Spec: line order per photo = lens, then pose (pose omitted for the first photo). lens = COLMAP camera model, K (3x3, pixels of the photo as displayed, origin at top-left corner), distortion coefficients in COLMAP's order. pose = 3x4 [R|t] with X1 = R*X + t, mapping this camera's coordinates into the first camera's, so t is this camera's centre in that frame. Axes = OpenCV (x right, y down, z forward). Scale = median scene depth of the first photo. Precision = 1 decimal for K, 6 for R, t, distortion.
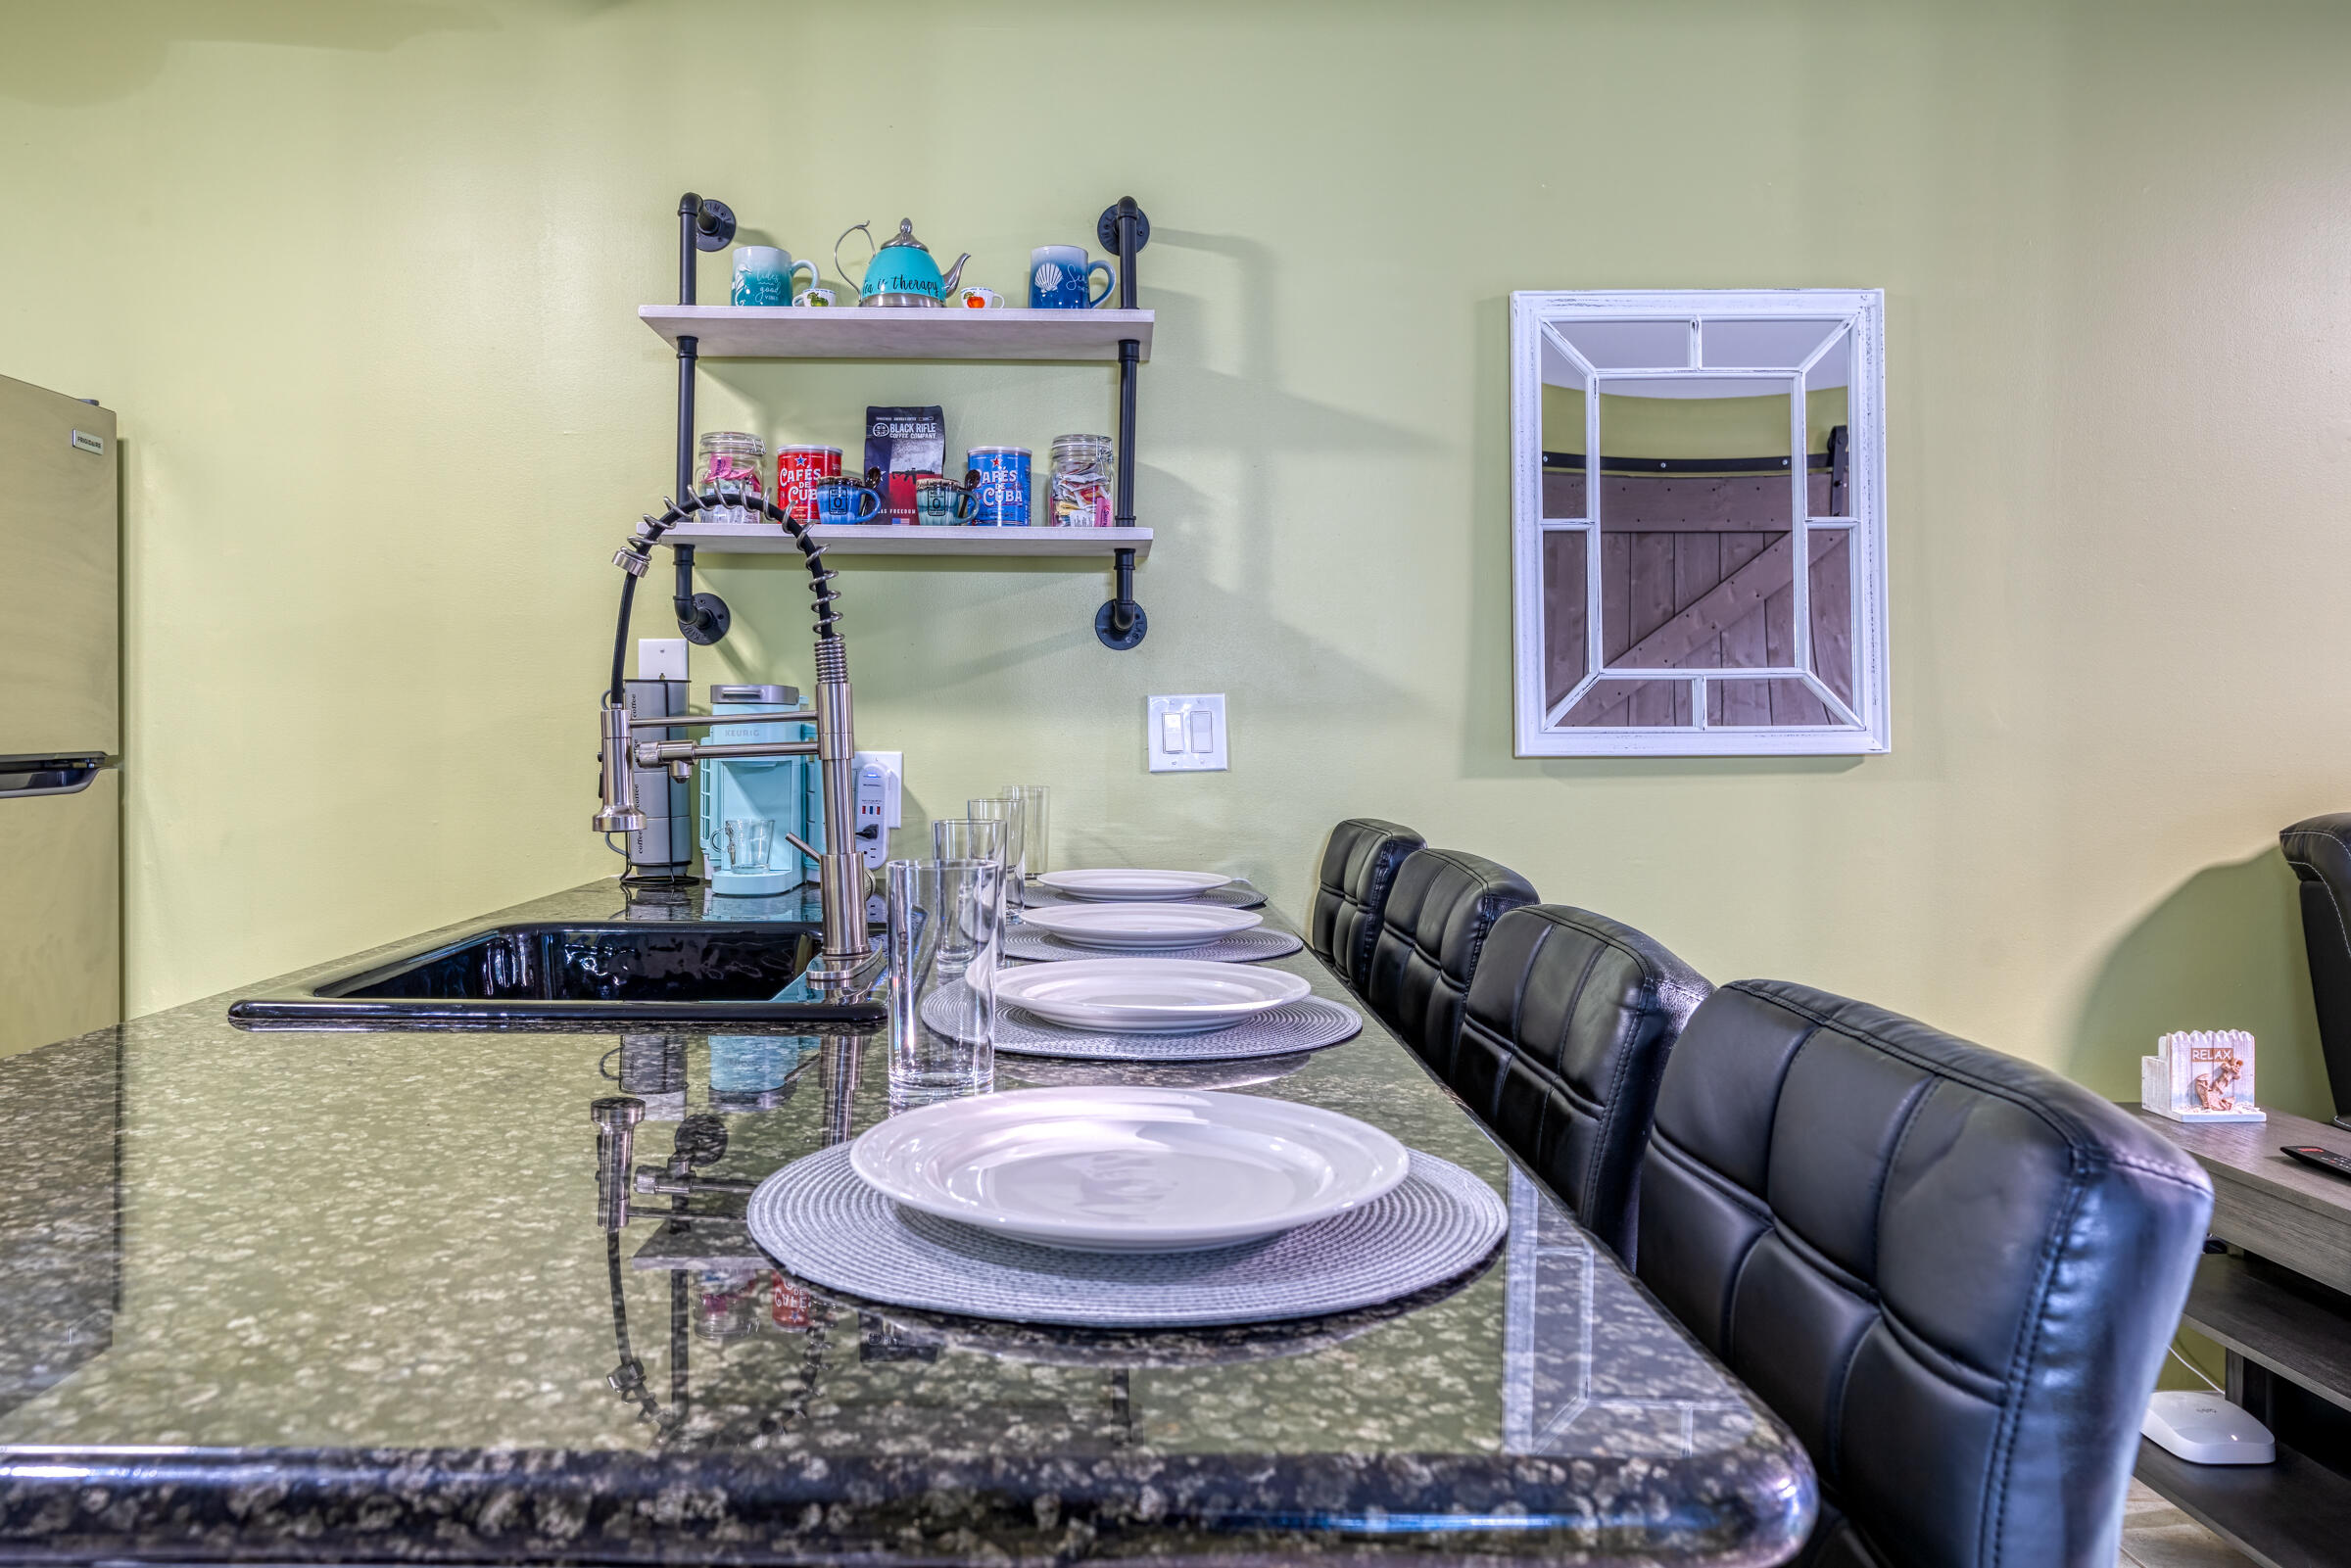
lens RADIAL K [[1638.8, 0, 1185.0], [0, 1638.8, 738.4], [0, 0, 1]] dist [-0.005770, 0.003401]
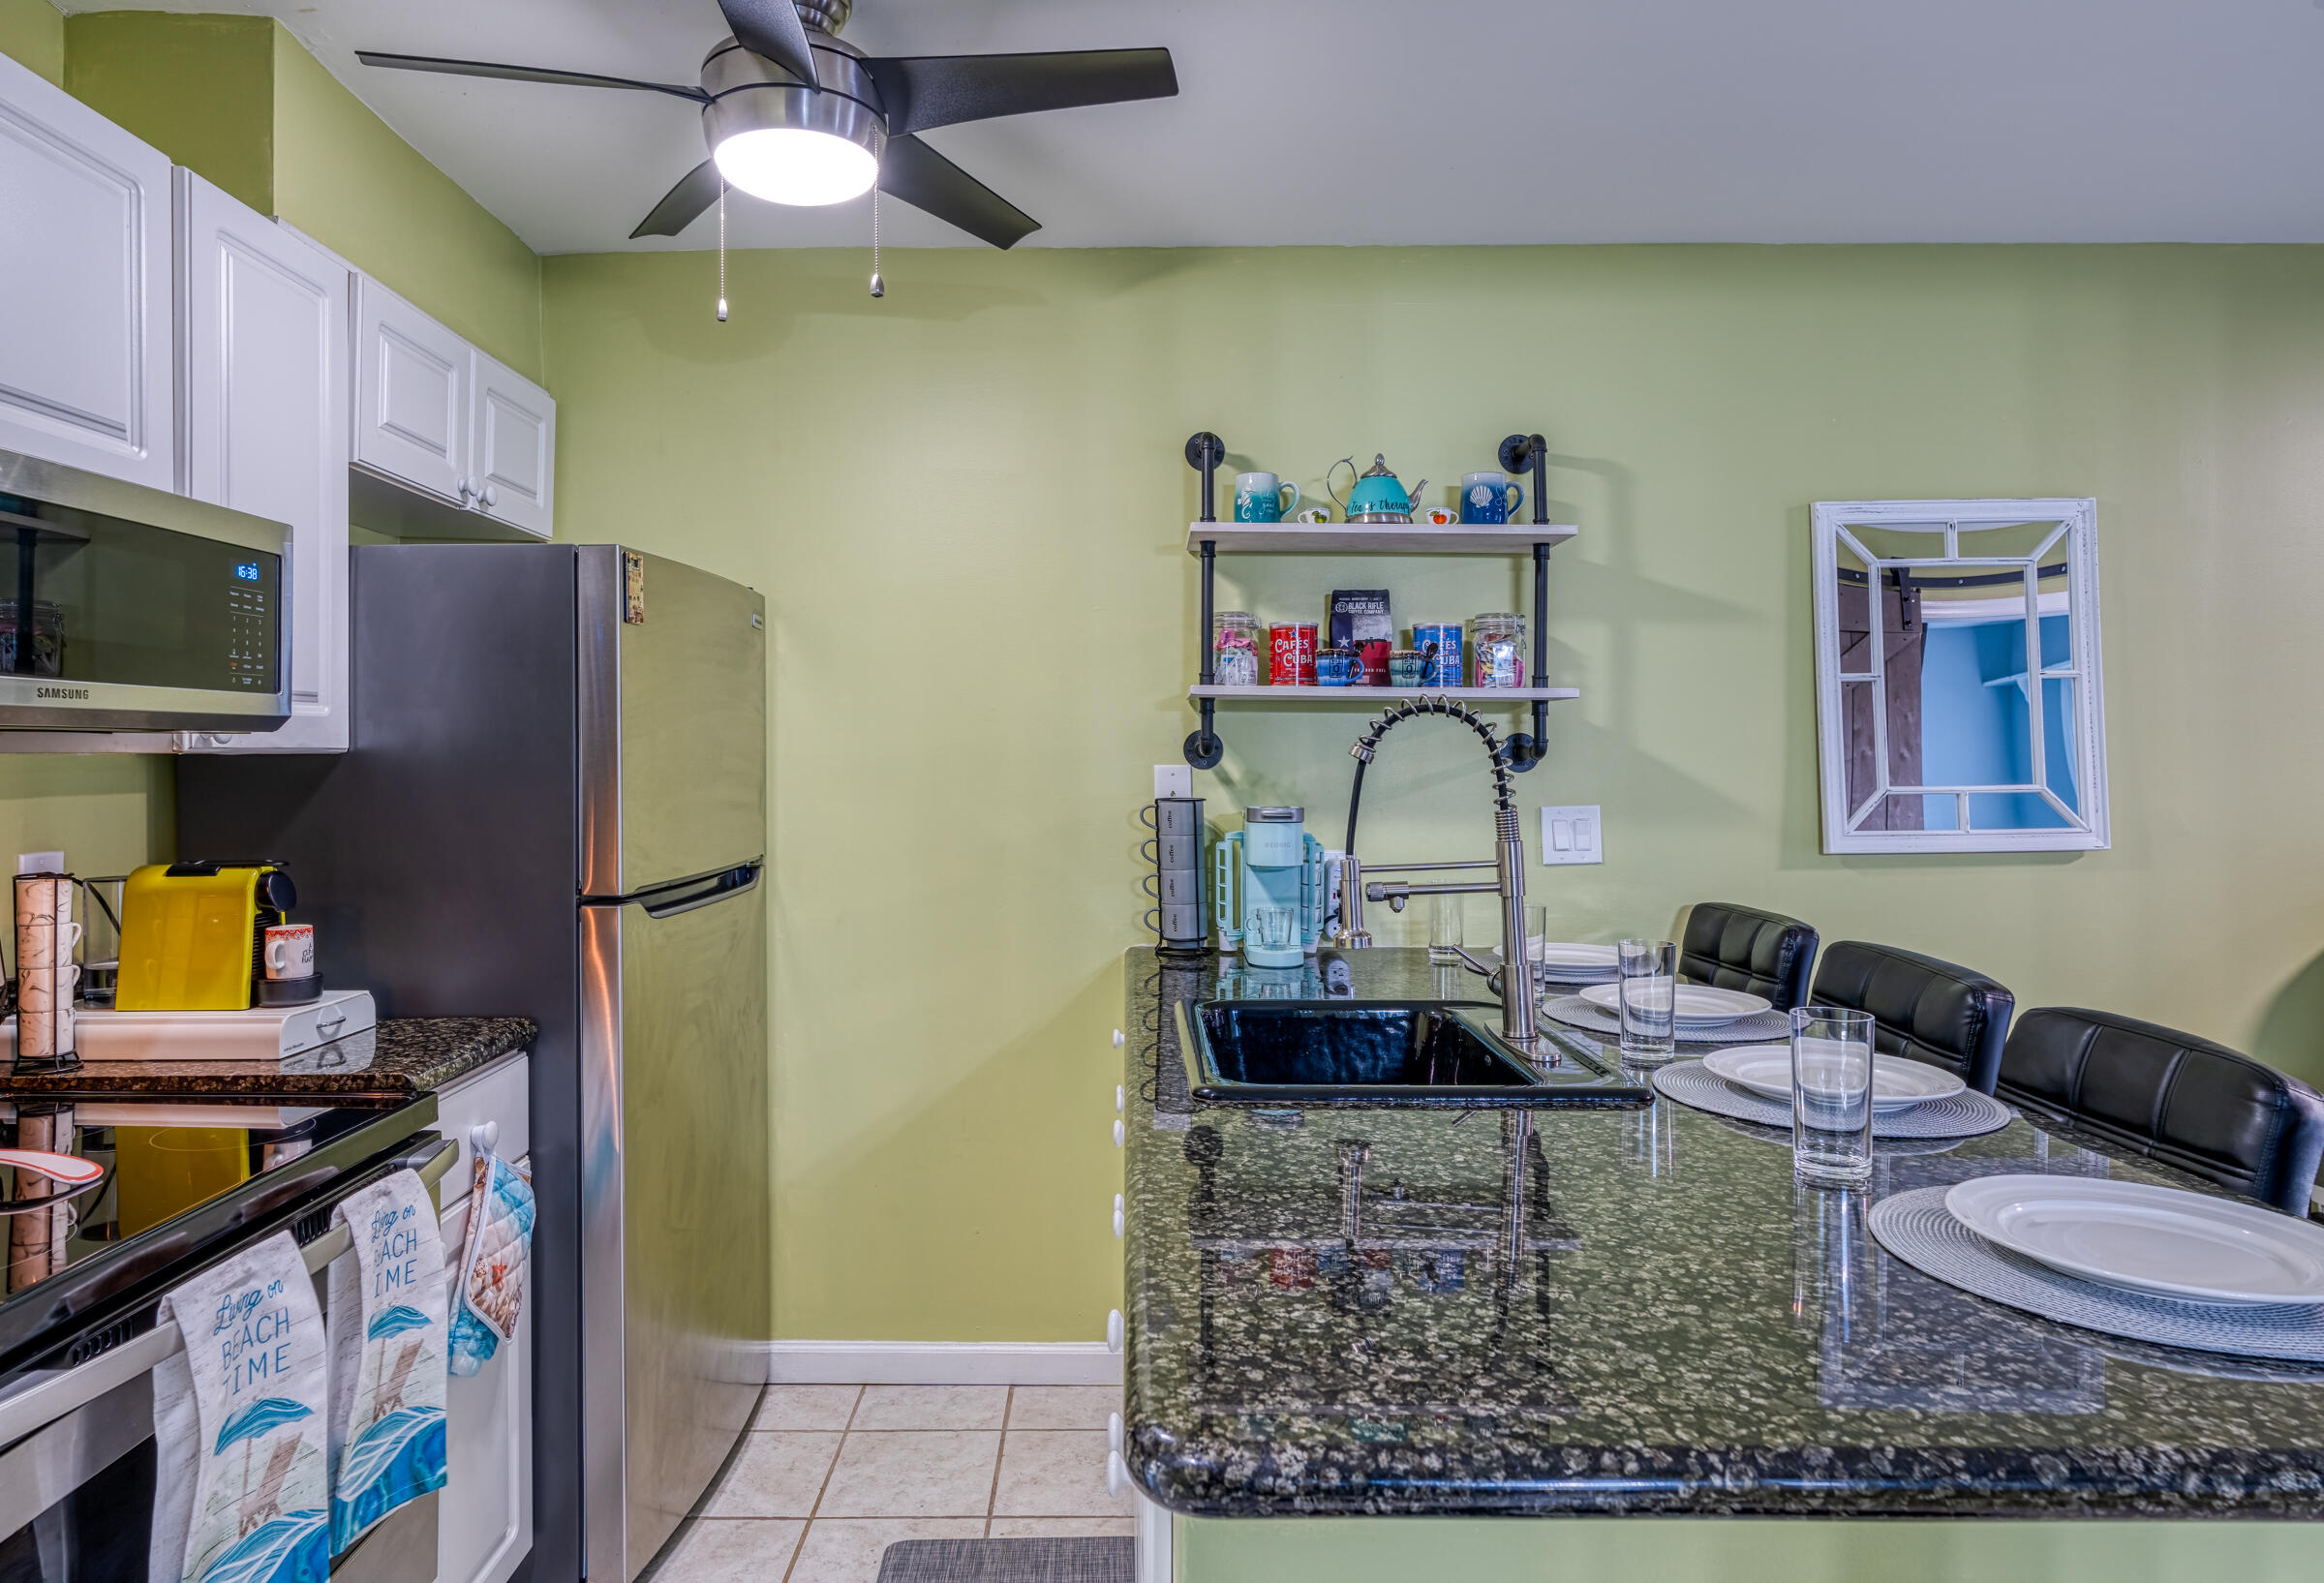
lens RADIAL K [[1402.0, 0, 1131.9], [0, 1402.0, 704.1], [0, 0, 1]] dist [0.007319, 0.003116]
pose [[0.999940, -0.003695, 0.010341, -0.374507], [0.004000, 0.999555, -0.029566, -0.079115], [-0.010228, 0.029606, 0.999509, -0.129875]]
